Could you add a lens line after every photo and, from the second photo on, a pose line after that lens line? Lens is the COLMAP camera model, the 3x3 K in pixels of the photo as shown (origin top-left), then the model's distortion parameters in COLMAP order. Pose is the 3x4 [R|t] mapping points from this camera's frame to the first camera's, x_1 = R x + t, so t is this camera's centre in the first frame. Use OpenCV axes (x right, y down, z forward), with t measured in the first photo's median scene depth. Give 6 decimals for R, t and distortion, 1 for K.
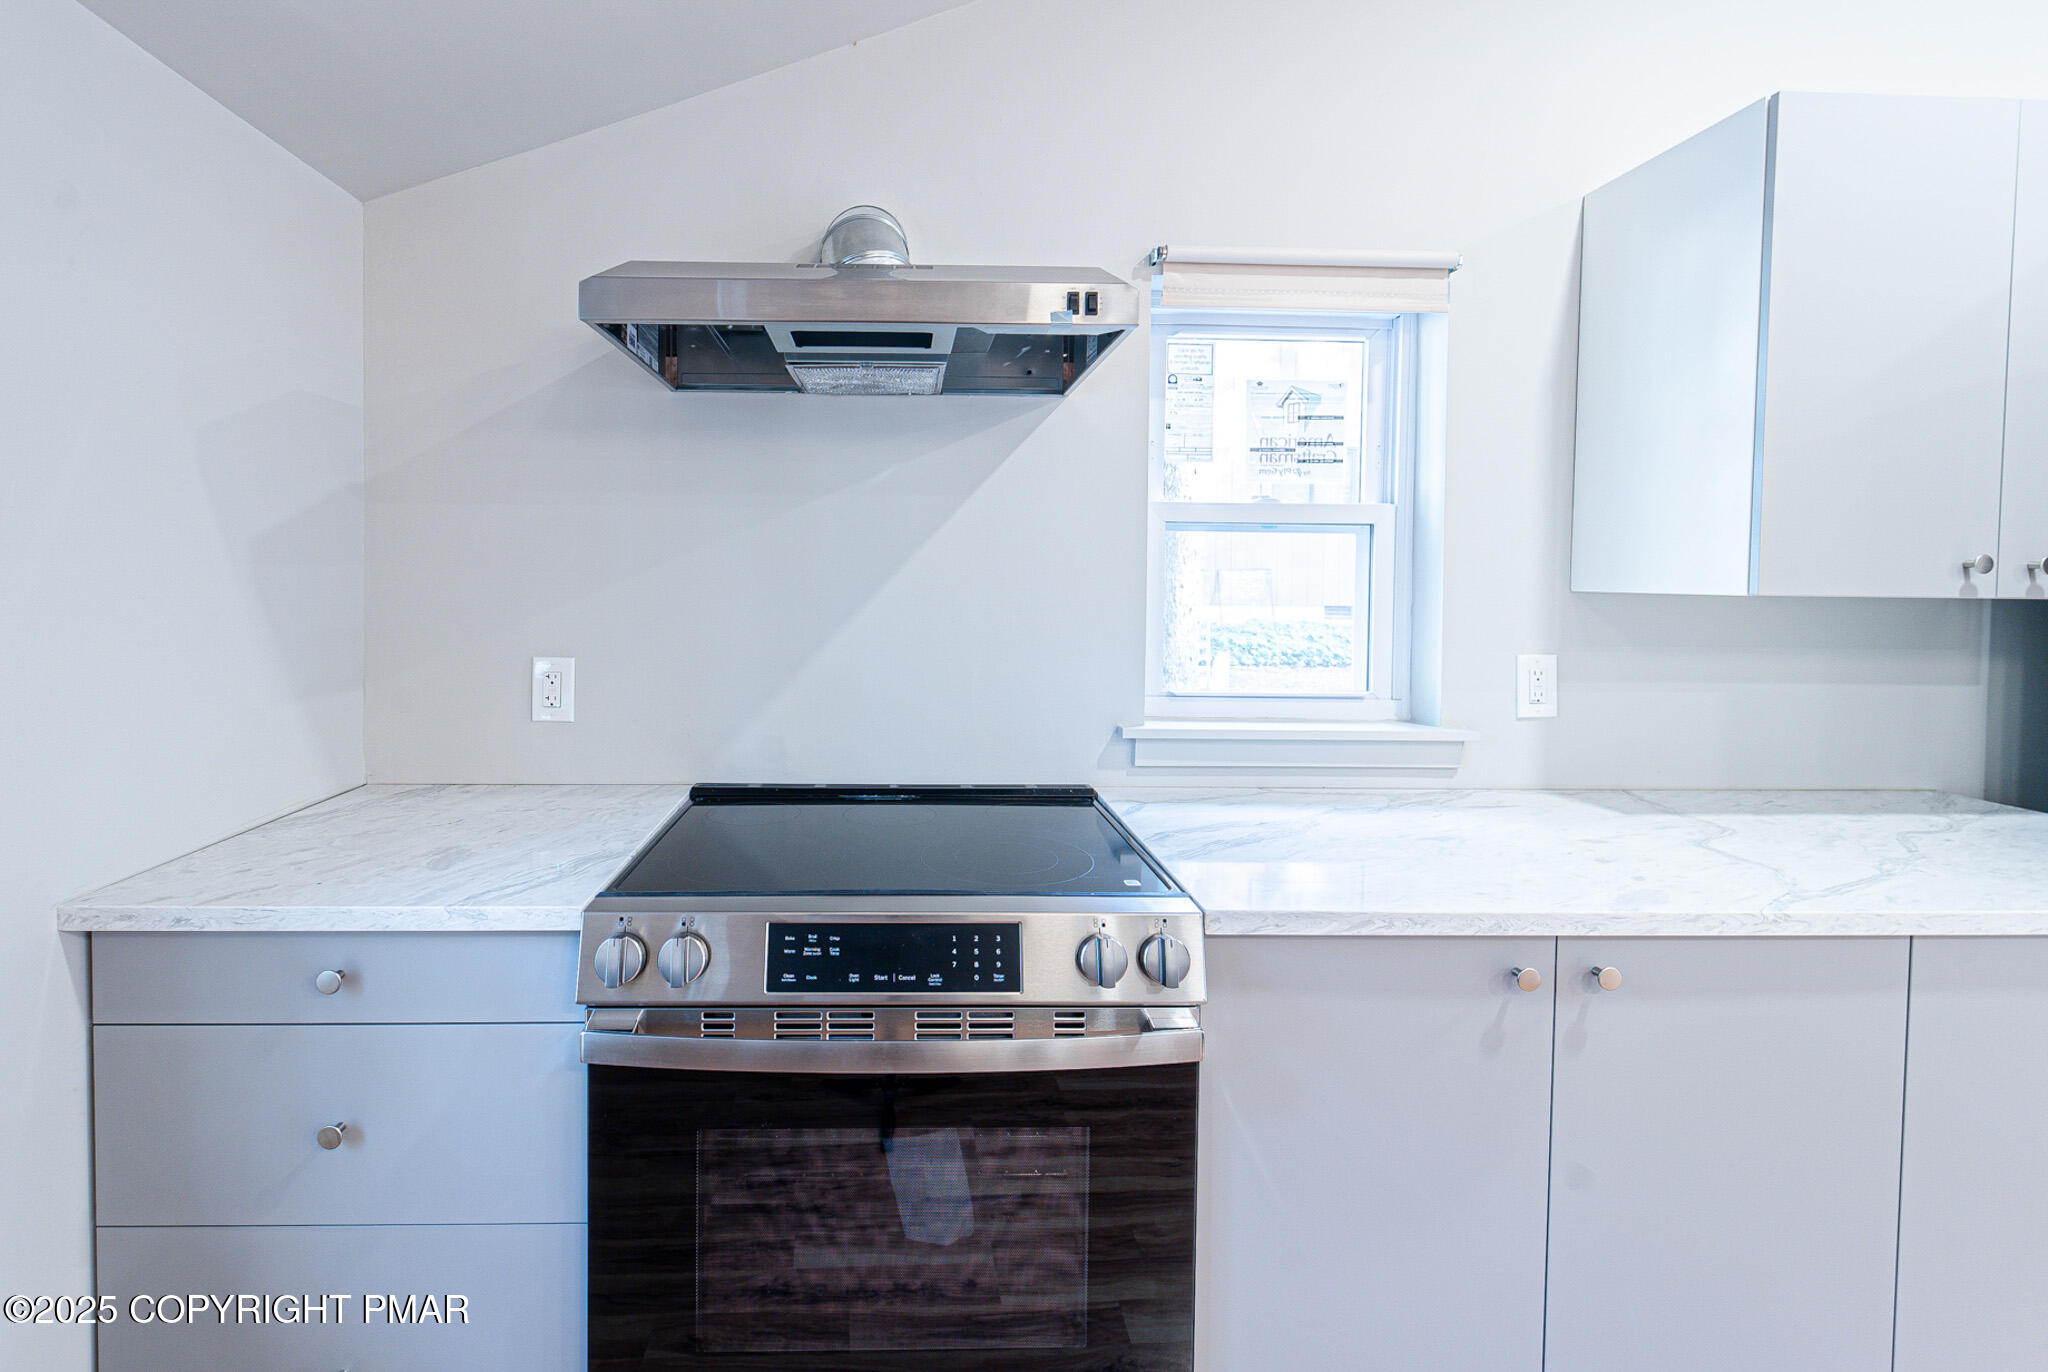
lens RADIAL K [[917.3, 0, 912.1], [0, 917.3, 598.0], [0, 0, 1]] dist [-0.001924, -0.000623]
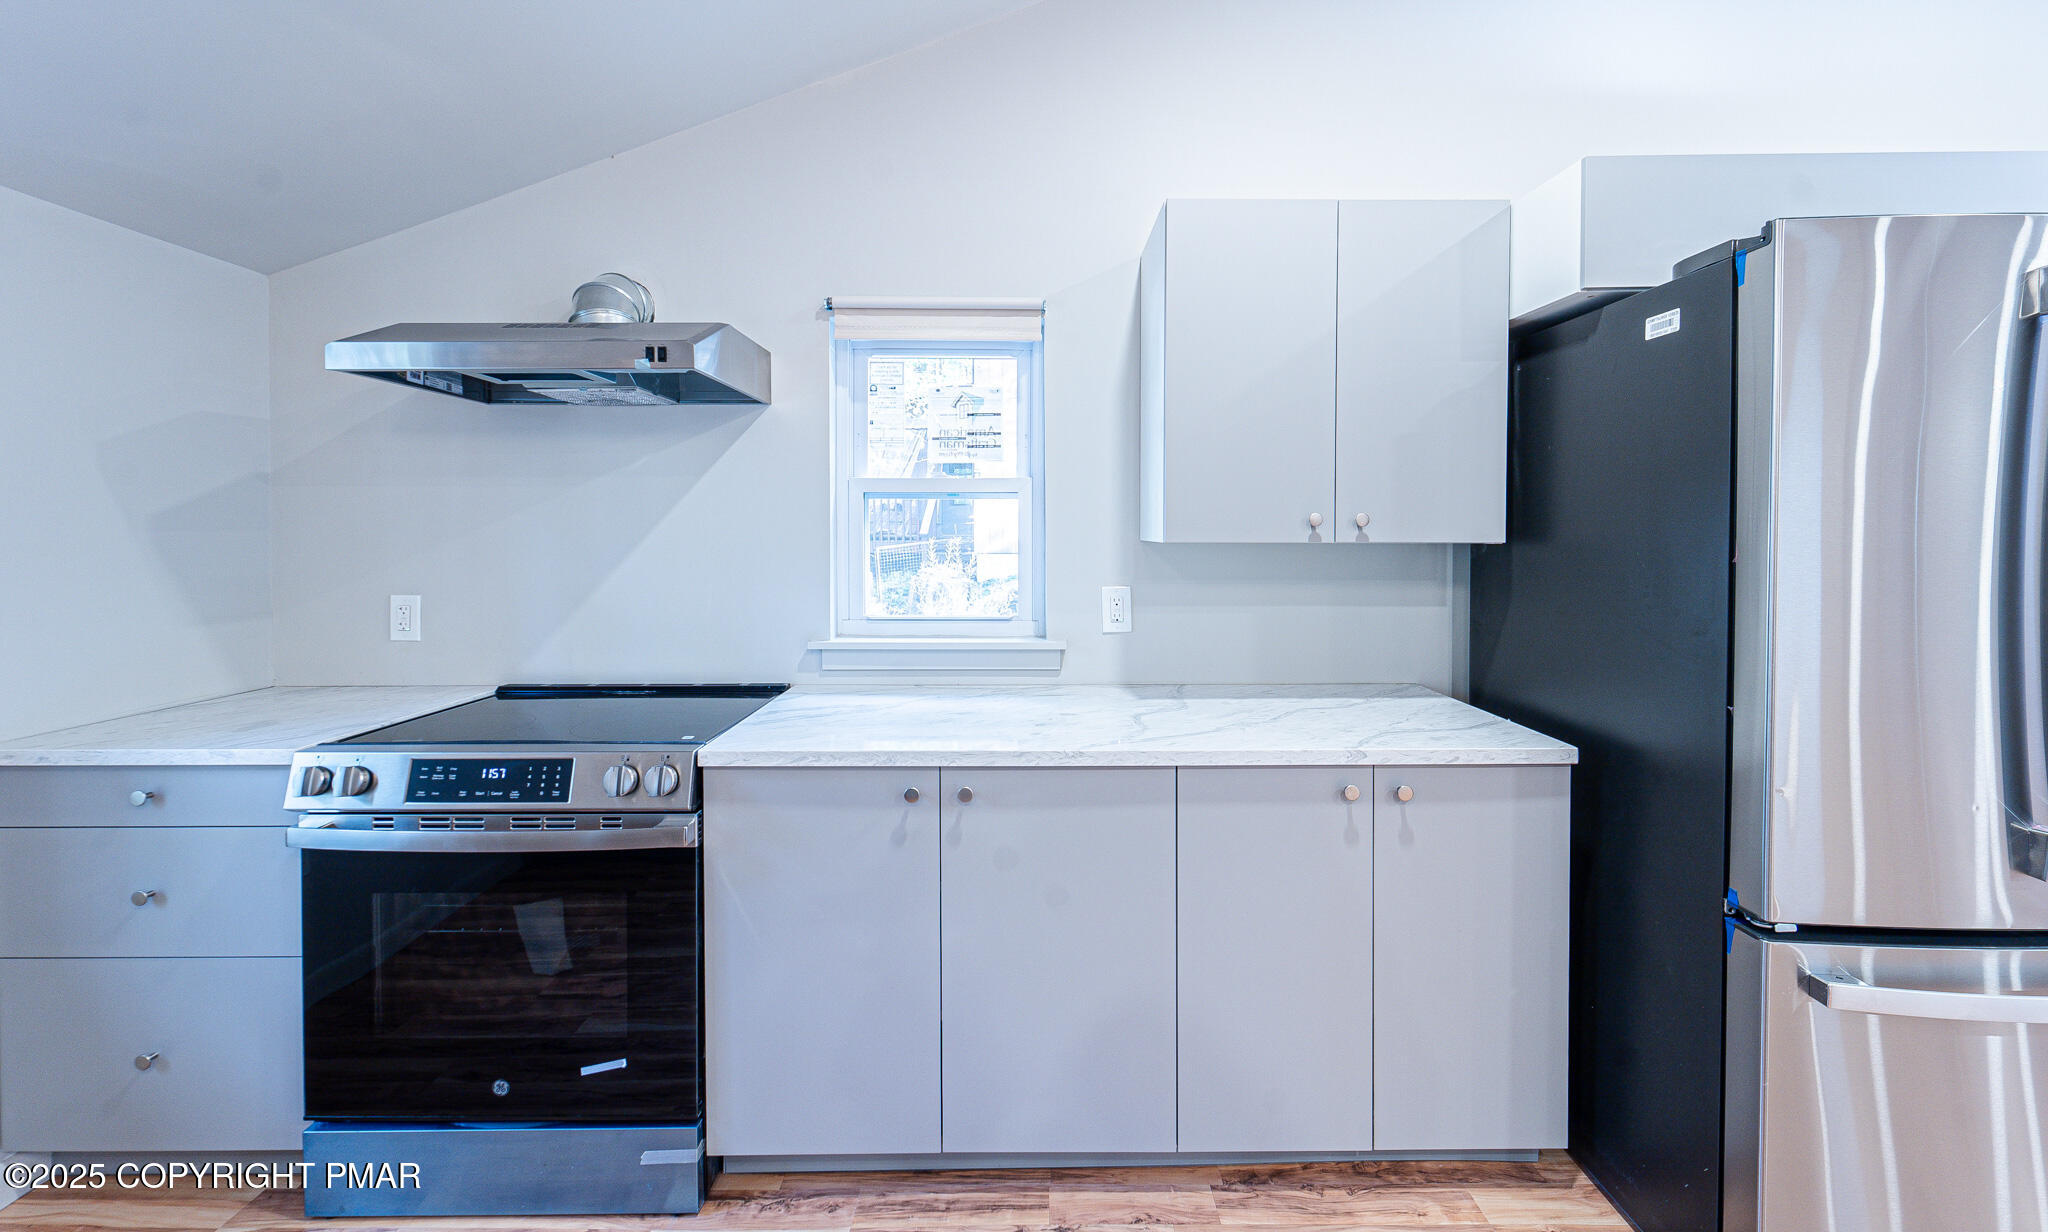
lens RADIAL K [[827.5, 0, 1030.4], [0, 827.5, 540.1], [0, 0, 1]] dist [-0.002622, -0.000806]
pose [[0.999837, -0.010609, -0.014601, 0.652130], [0.010438, 0.999876, -0.011782, 0.006340], [0.014724, 0.011627, 0.999824, -0.279673]]
